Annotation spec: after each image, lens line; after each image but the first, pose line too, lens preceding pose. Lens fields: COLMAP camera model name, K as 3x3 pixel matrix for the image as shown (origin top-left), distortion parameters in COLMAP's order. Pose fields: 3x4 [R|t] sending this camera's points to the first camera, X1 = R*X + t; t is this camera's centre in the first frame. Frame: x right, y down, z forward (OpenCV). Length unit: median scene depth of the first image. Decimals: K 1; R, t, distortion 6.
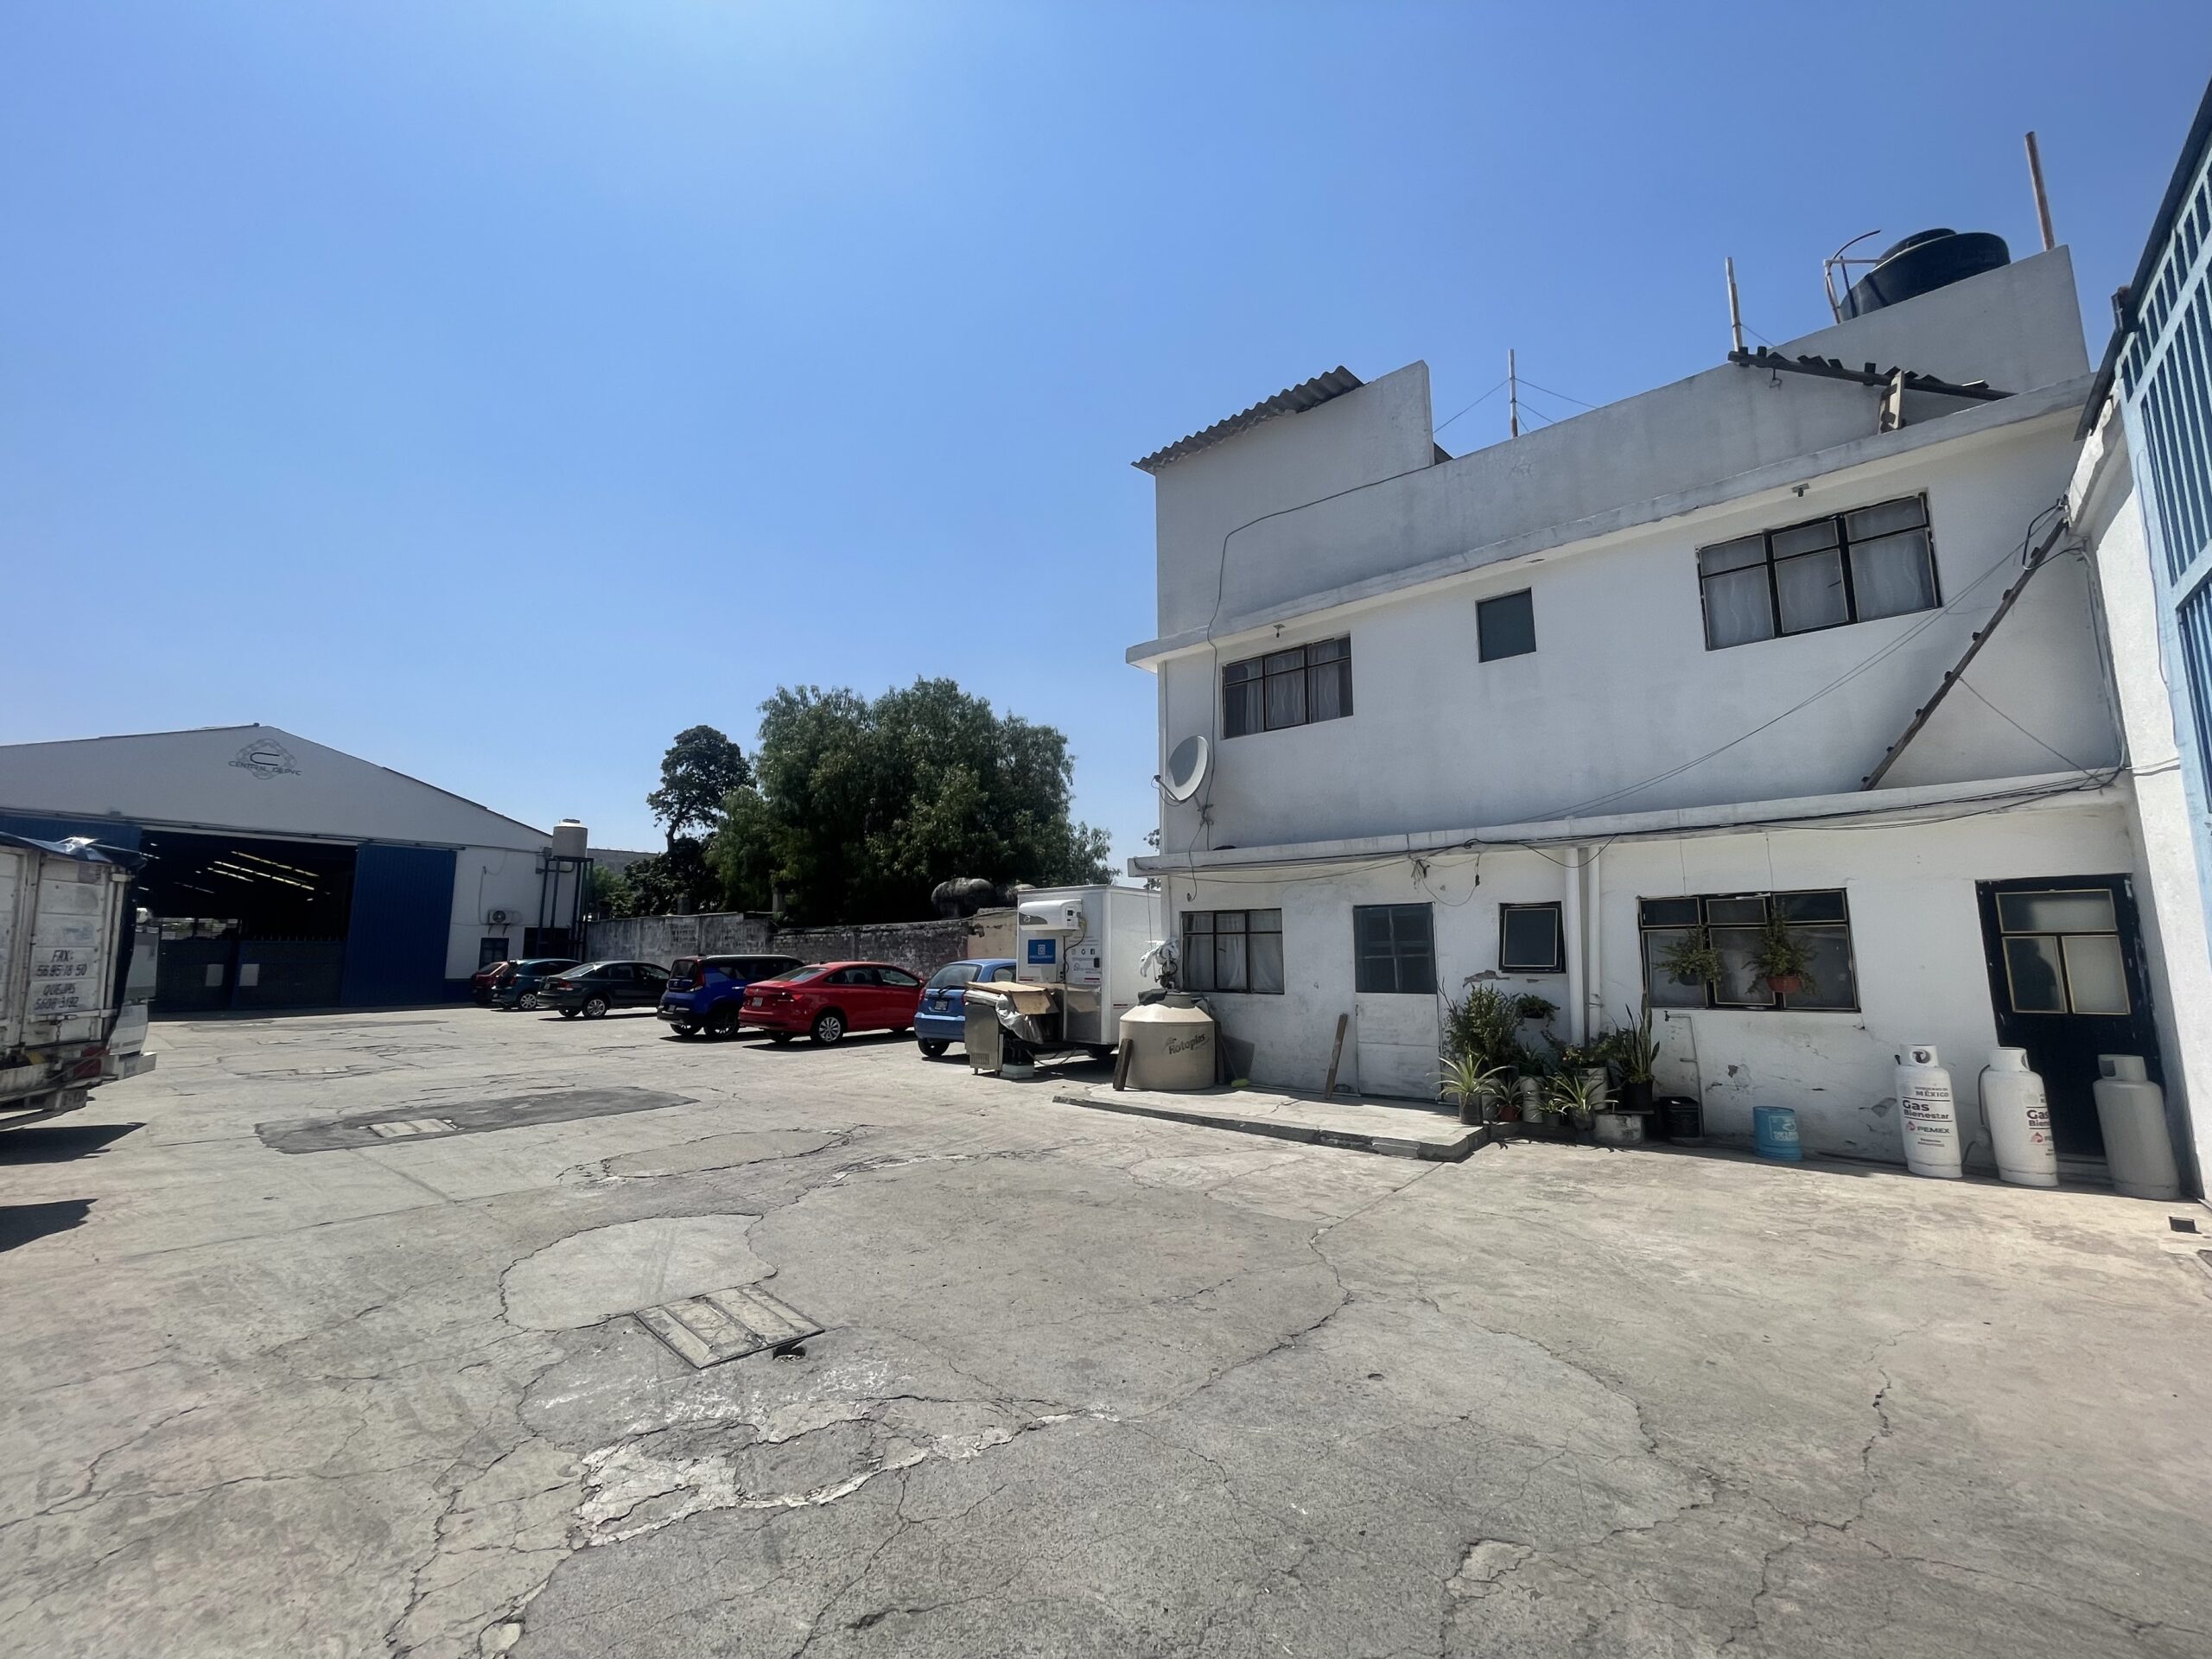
lens RADIAL K [[895.3, 0, 1105.4], [0, 895.3, 845.1], [0, 0, 1]] dist [0.000208, 0.000192]
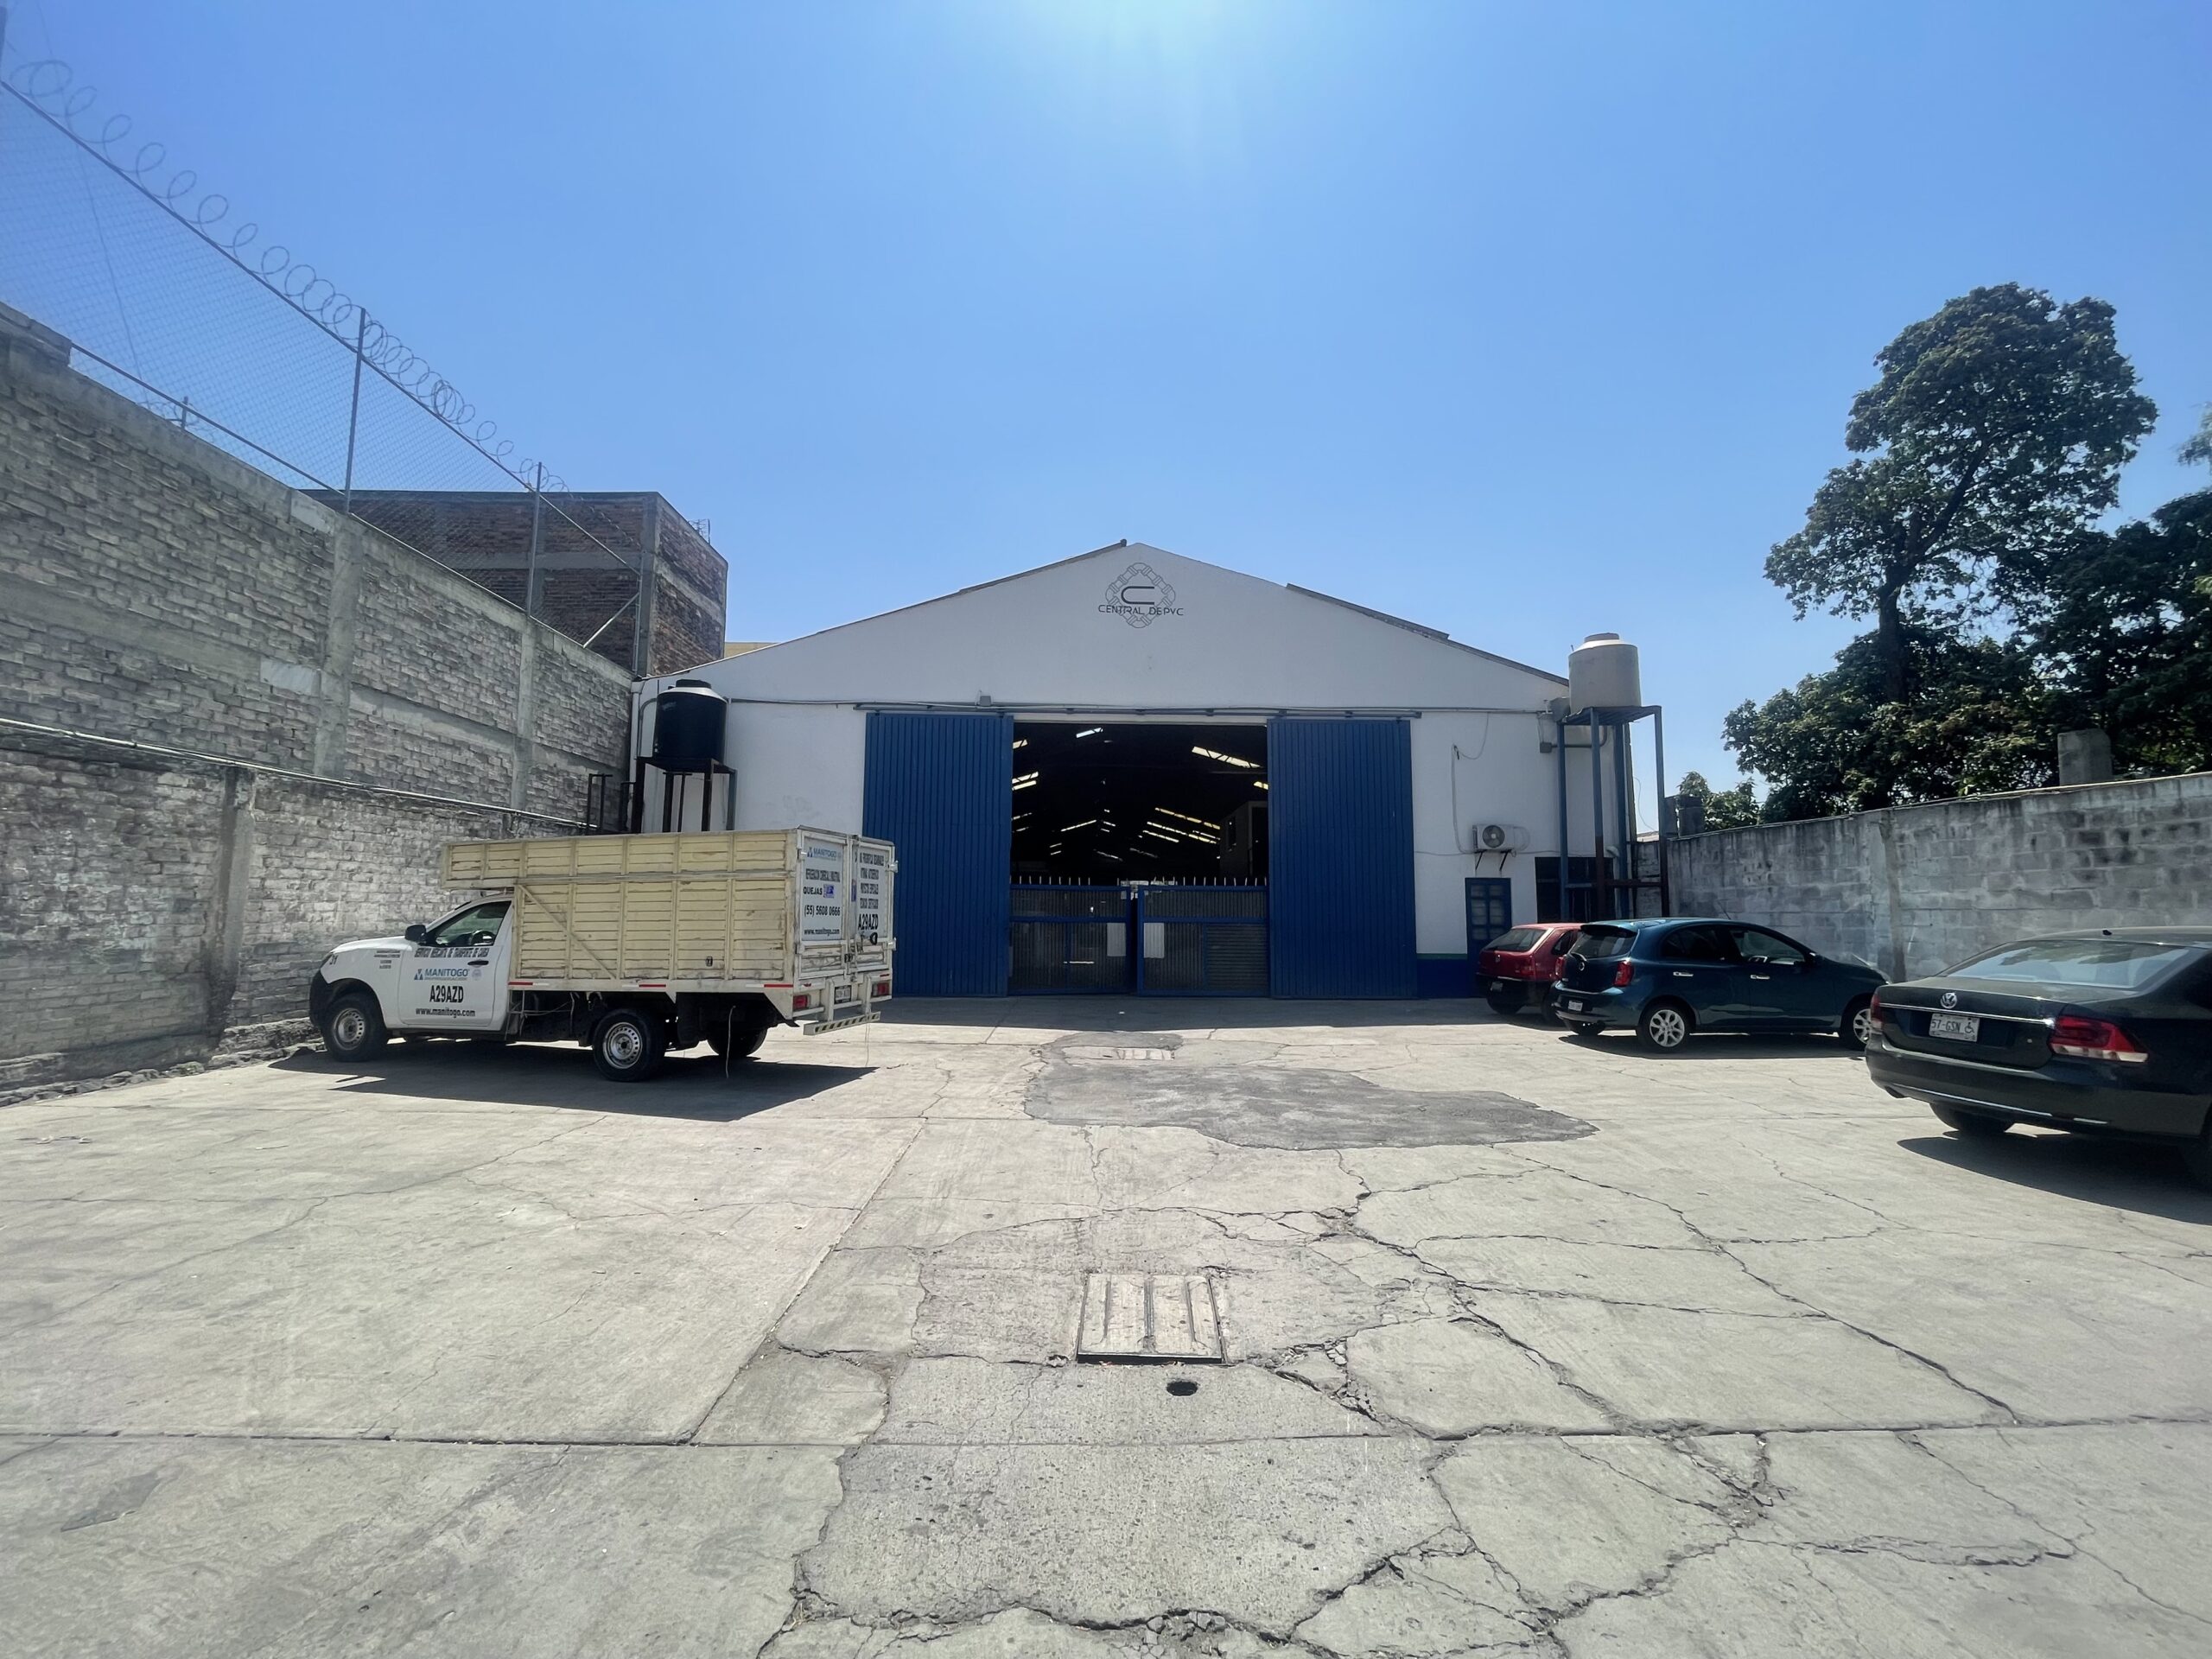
lens RADIAL K [[895.3, 0, 1105.4], [0, 895.3, 845.1], [0, 0, 1]] dist [0.000208, 0.000192]
pose [[0.645204, -0.062132, -0.761479, -0.433216], [0.076608, 0.996926, -0.016432, 0.076473], [0.760159, -0.047733, 0.647981, 0.505225]]
